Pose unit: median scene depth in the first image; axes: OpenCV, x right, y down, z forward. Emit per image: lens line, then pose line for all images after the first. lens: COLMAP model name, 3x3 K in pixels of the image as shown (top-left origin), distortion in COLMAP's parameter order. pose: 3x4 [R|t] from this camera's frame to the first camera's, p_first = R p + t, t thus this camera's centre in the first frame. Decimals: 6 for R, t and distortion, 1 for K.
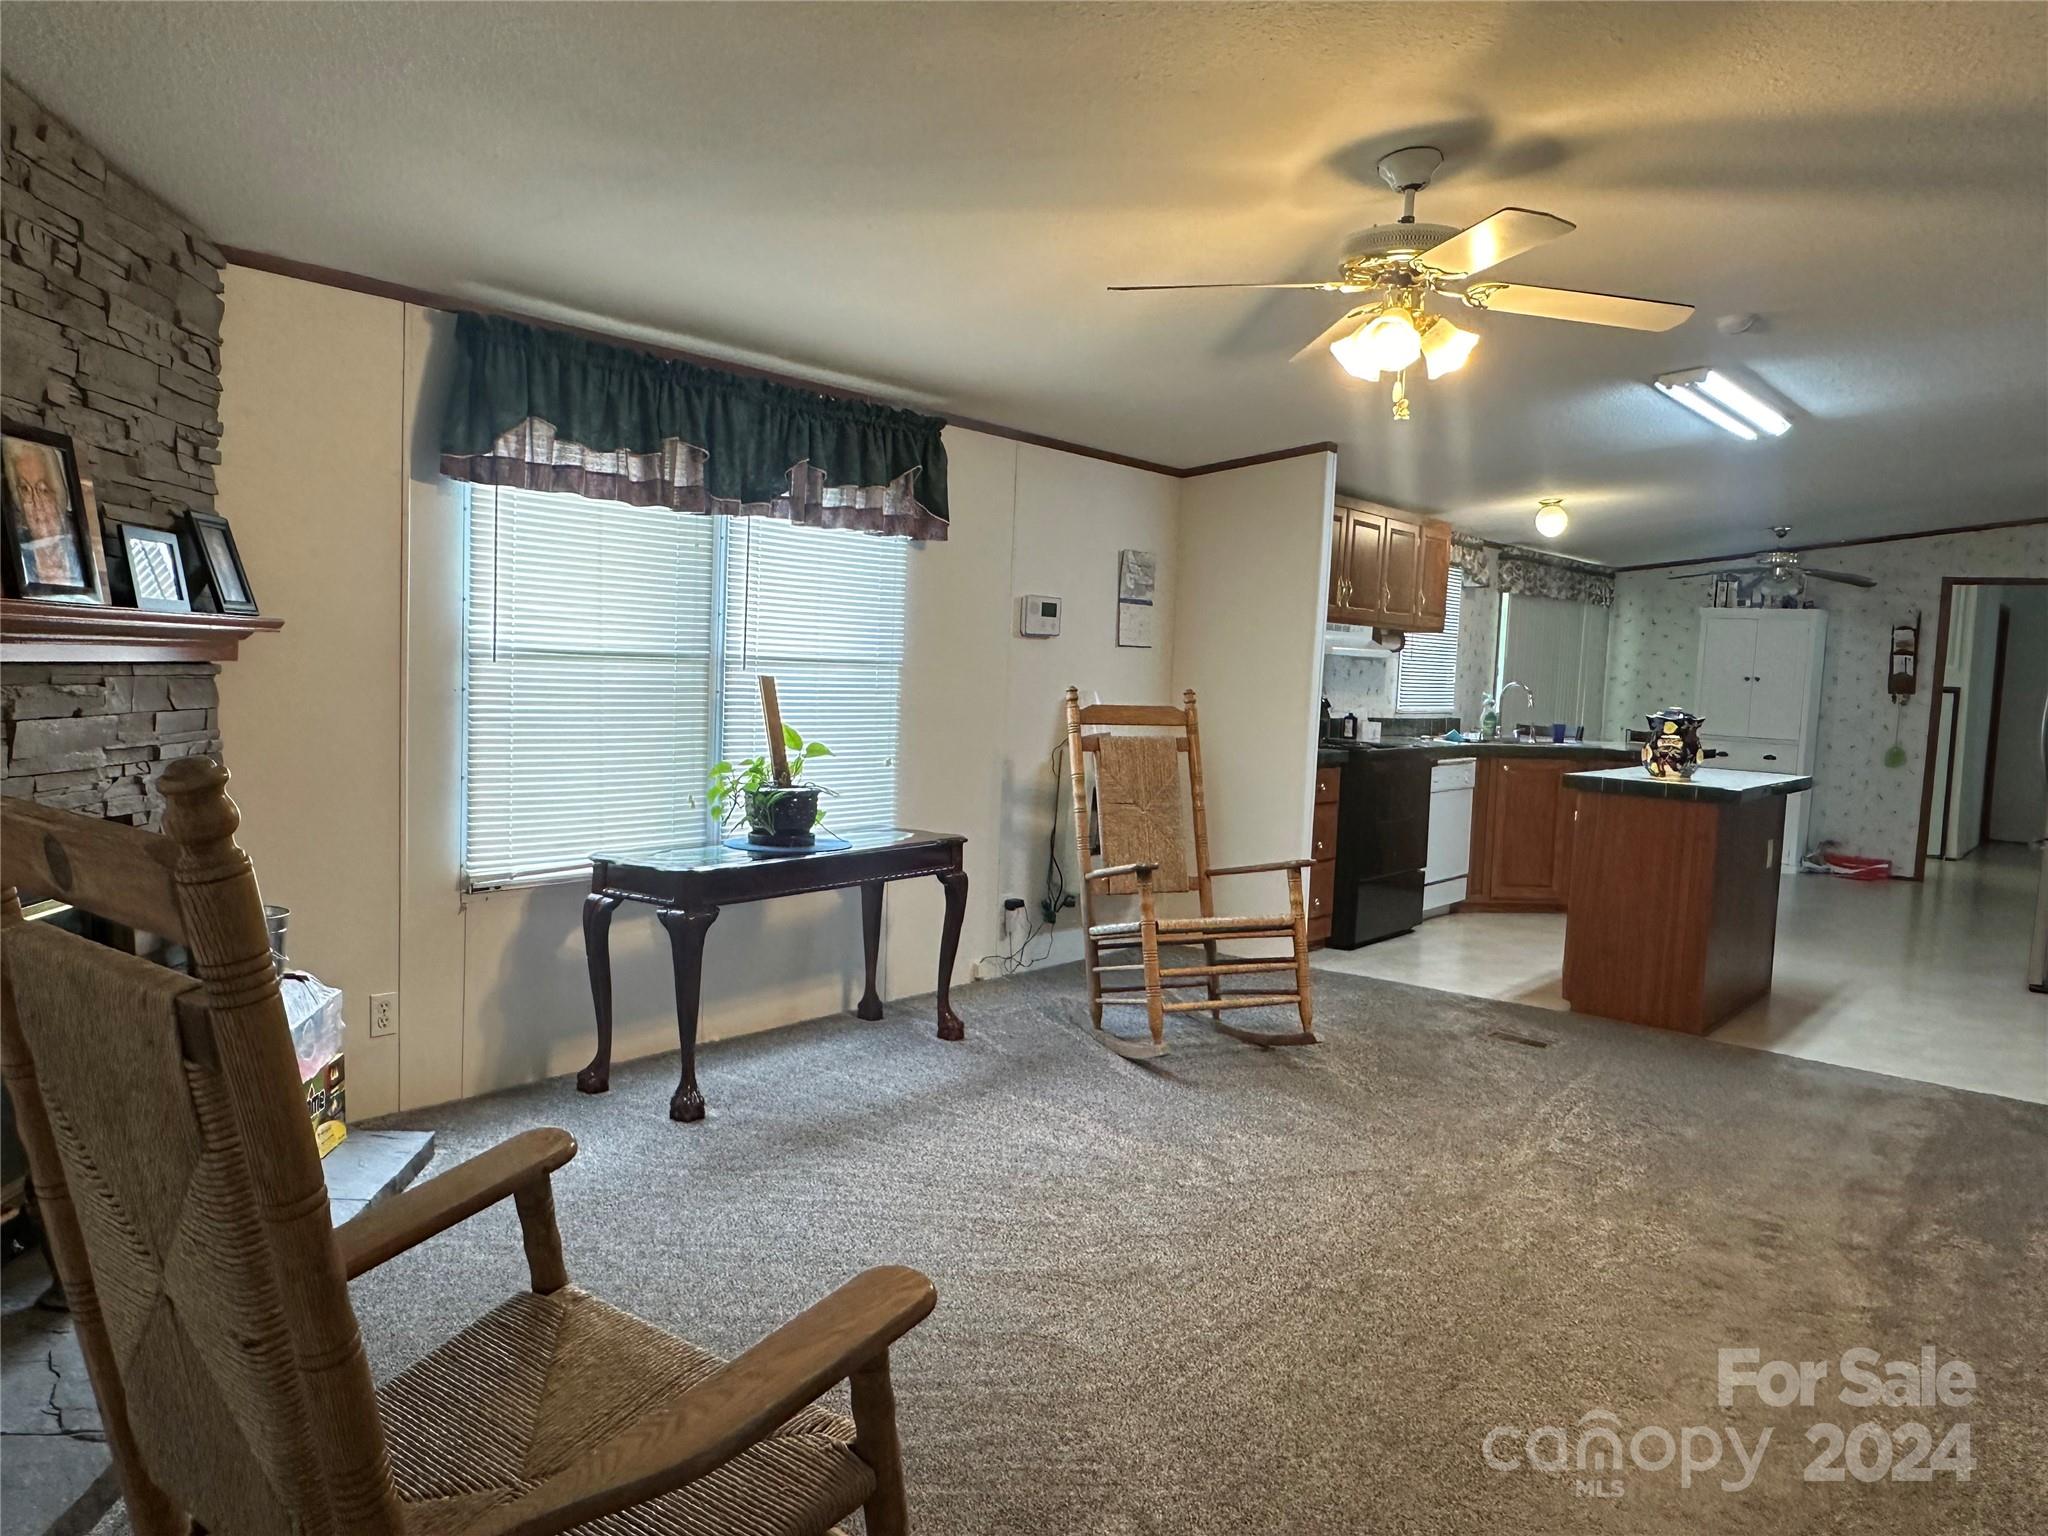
lens RADIAL K [[1442.1, 0, 1021.4], [0, 1442.1, 770.8], [0, 0, 1]] dist [0.001366, -0.006821]
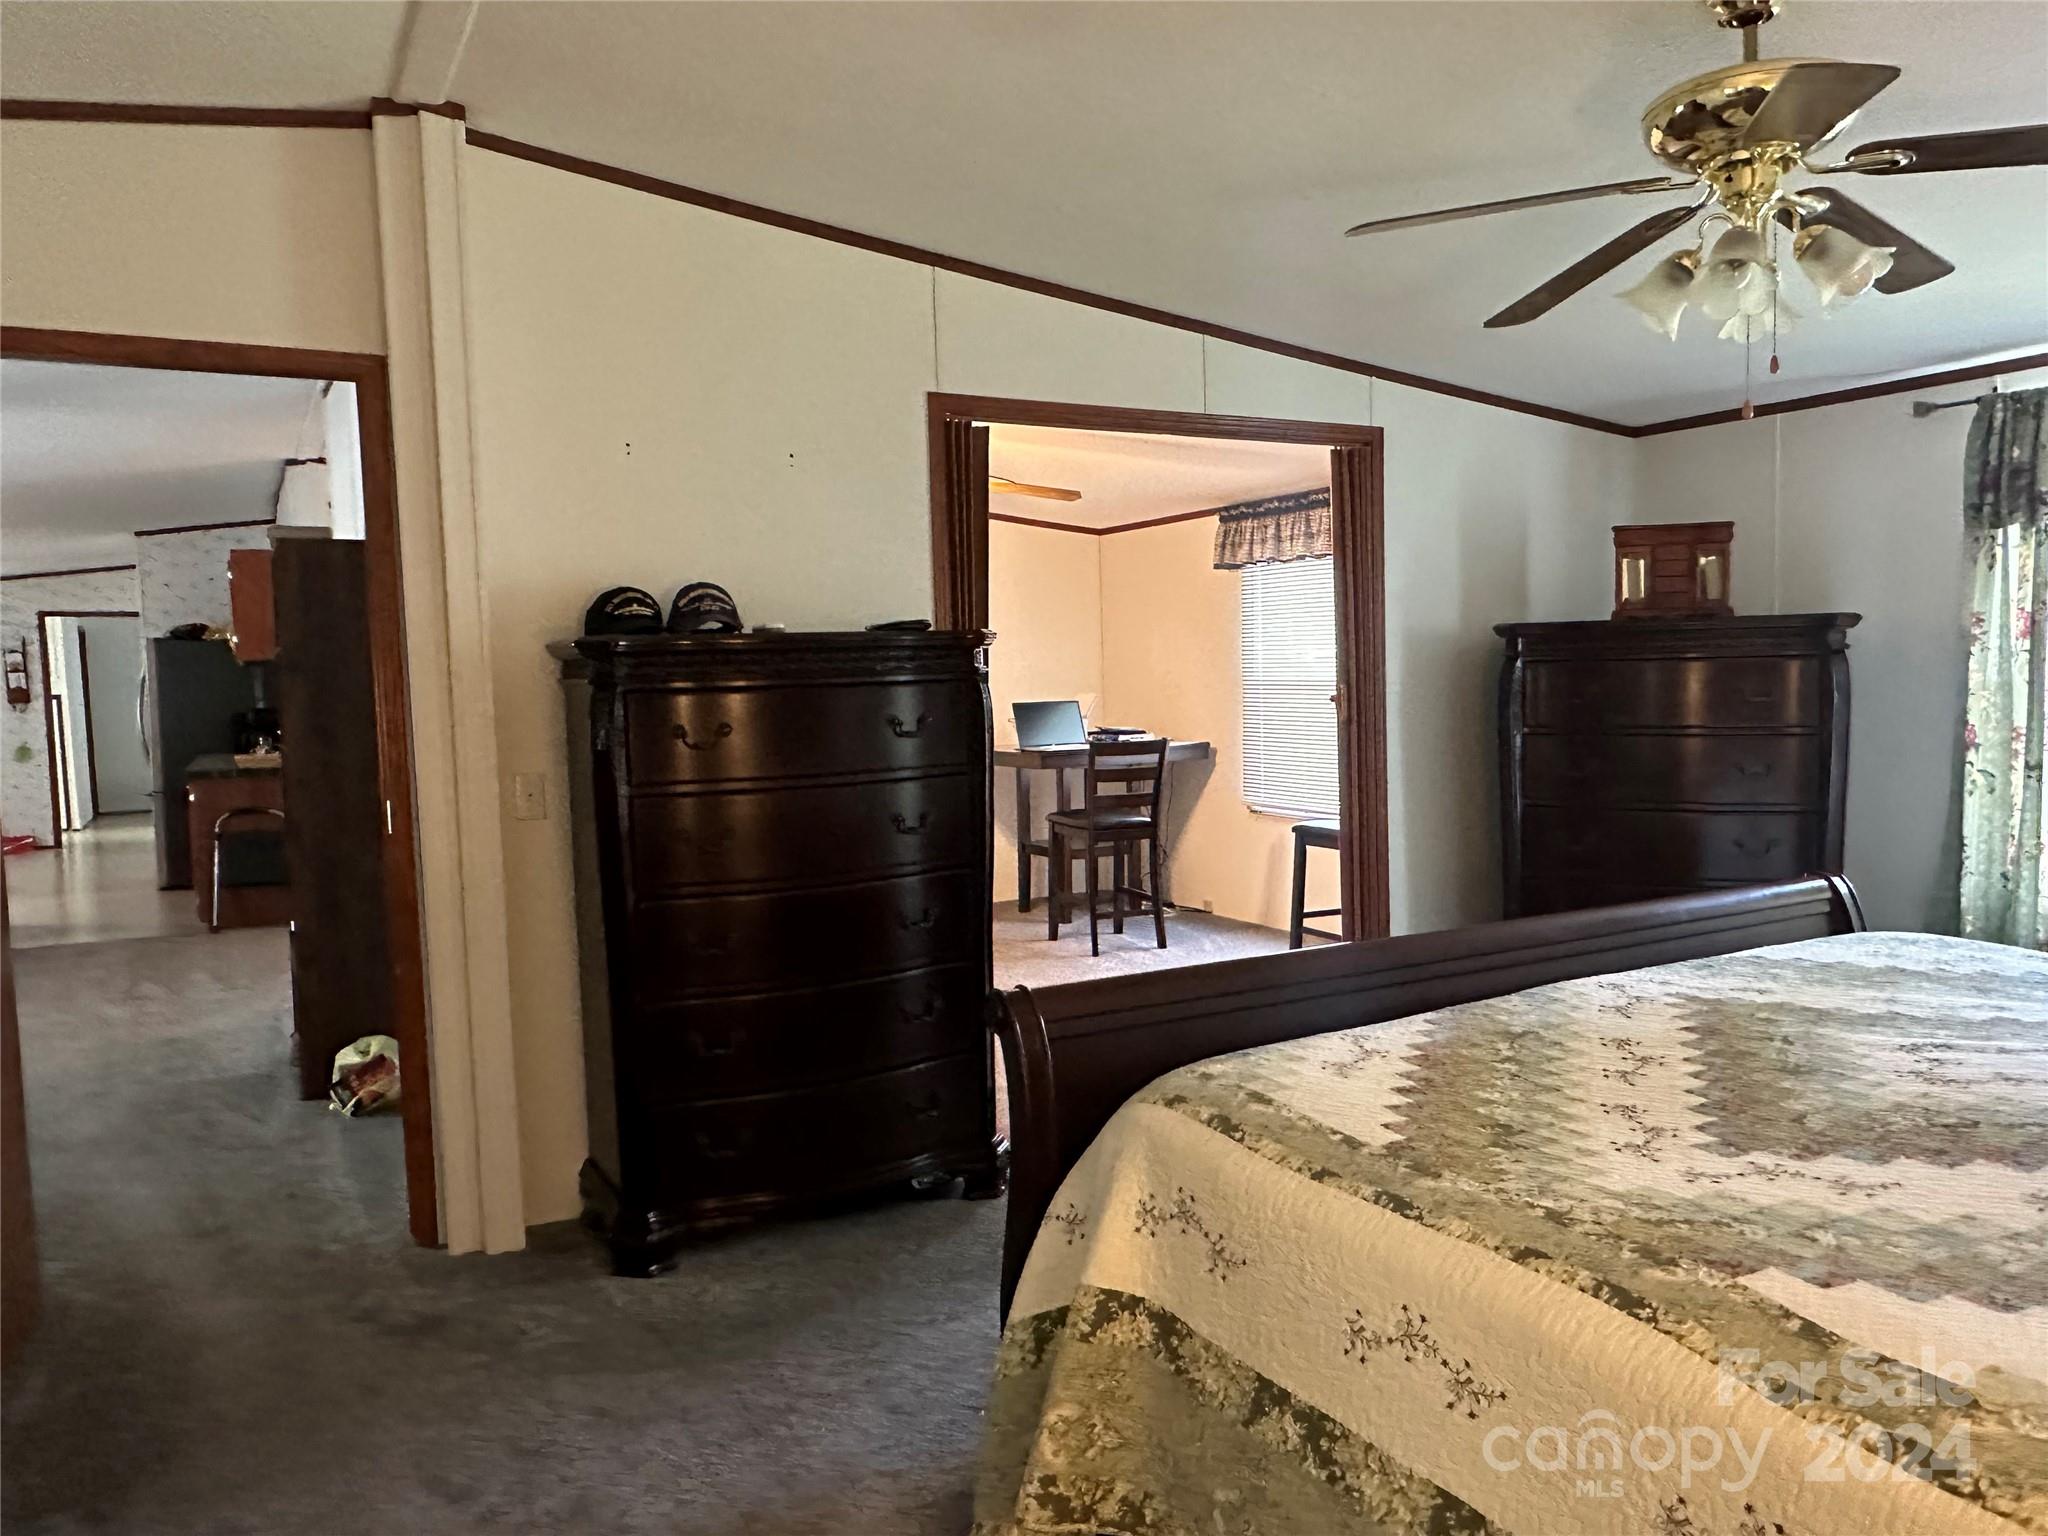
lens RADIAL K [[1442.1, 0, 1017.3], [0, 1442.1, 774.1], [0, 0, 1]] dist [0.001366, -0.006821]
pose [[0.375864, -0.121526, 0.918672, -0.461896], [0.118039, 0.989567, 0.082610, 0.013471], [-0.919126, 0.077389, 0.386288, -0.578767]]
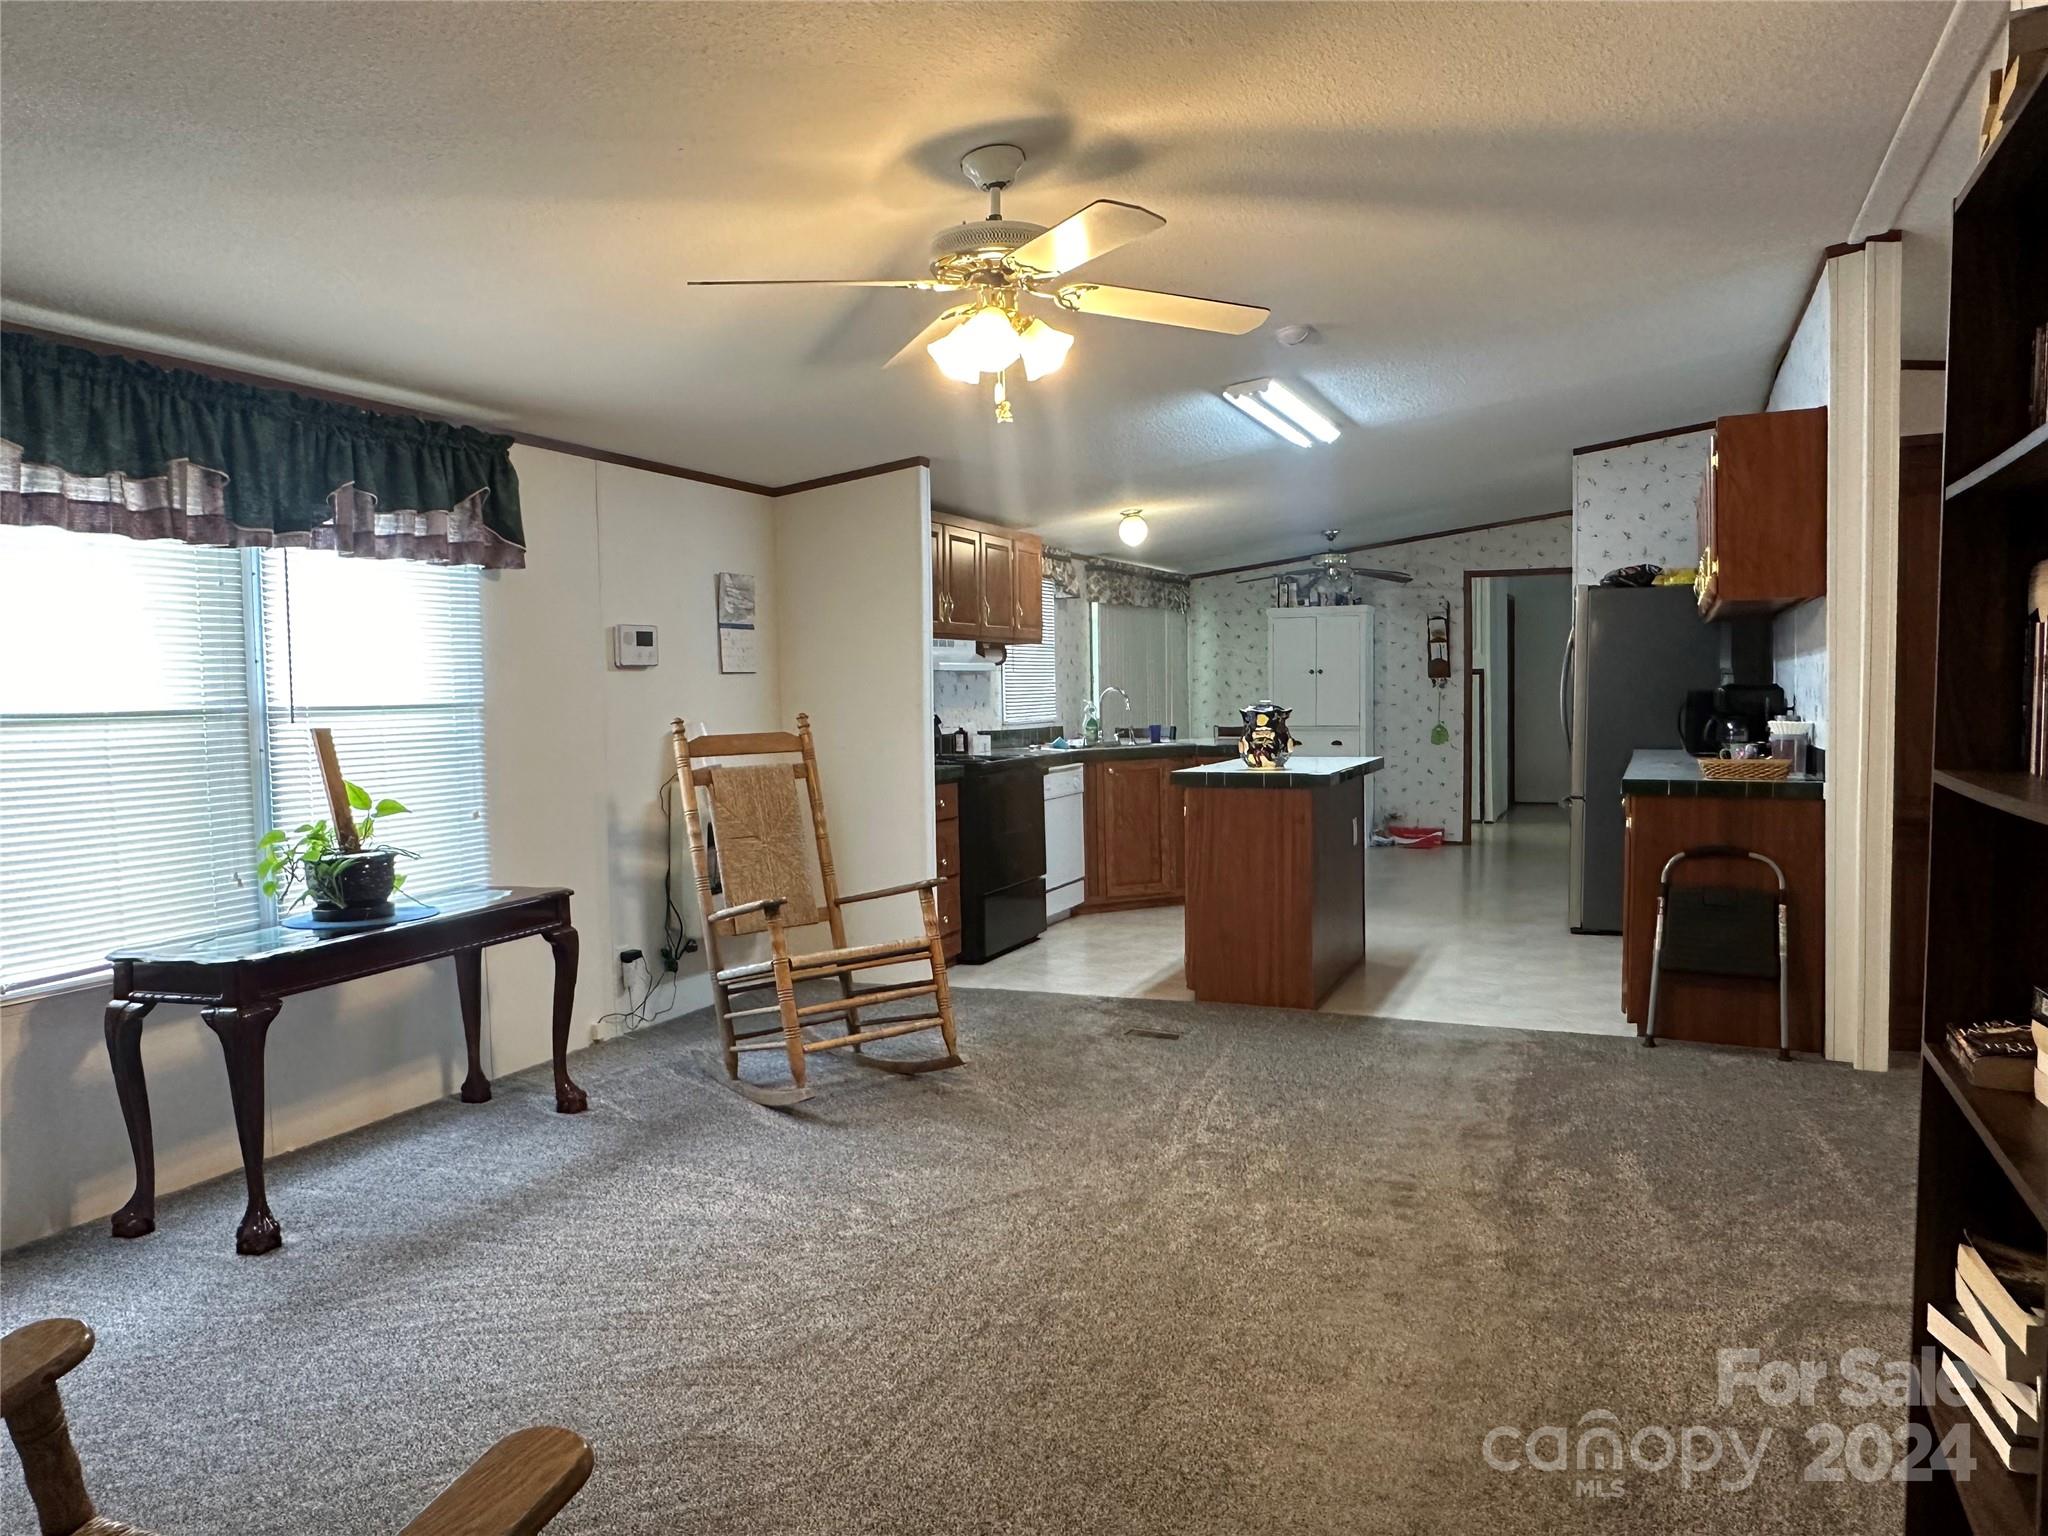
lens RADIAL K [[1442.1, 0, 1015.4], [0, 1442.1, 774.3], [0, 0, 1]] dist [0.001366, -0.006821]
pose [[0.961293, -0.076216, 0.264778, -0.004390], [0.080421, 0.996748, -0.005063, 0.000397], [-0.263531, 0.026161, 0.964296, 0.038220]]
